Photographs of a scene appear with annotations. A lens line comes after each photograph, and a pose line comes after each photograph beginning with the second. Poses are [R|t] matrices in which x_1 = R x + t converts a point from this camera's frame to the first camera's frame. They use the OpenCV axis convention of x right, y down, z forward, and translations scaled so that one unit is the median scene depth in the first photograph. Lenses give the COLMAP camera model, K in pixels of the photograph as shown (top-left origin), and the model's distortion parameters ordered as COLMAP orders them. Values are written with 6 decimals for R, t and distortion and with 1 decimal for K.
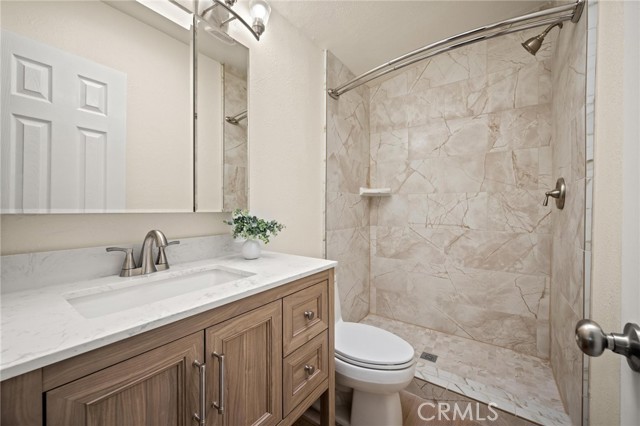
lens RADIAL K [[256.8, 0, 319.0], [0, 256.8, 209.9], [0, 0, 1]] dist [-0.000648, -0.000512]
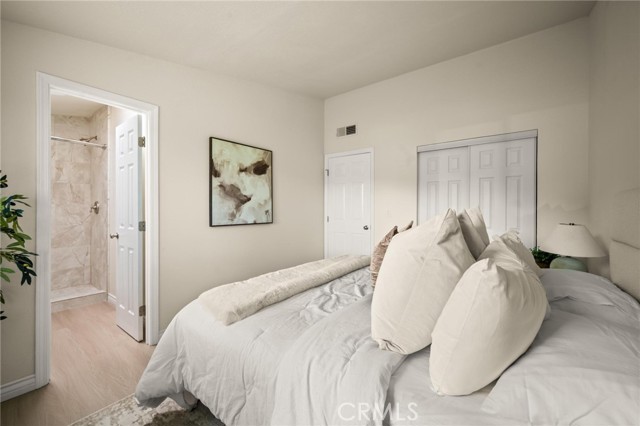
lens RADIAL K [[256.8, 0, 319.7], [0, 256.8, 209.9], [0, 0, 1]] dist [-0.000648, -0.000512]
pose [[0.047981, -0.007758, 0.998818, -1.100385], [0.001663, 0.999969, 0.007687, -0.044980], [-0.998847, 0.001292, 0.047992, -0.977481]]
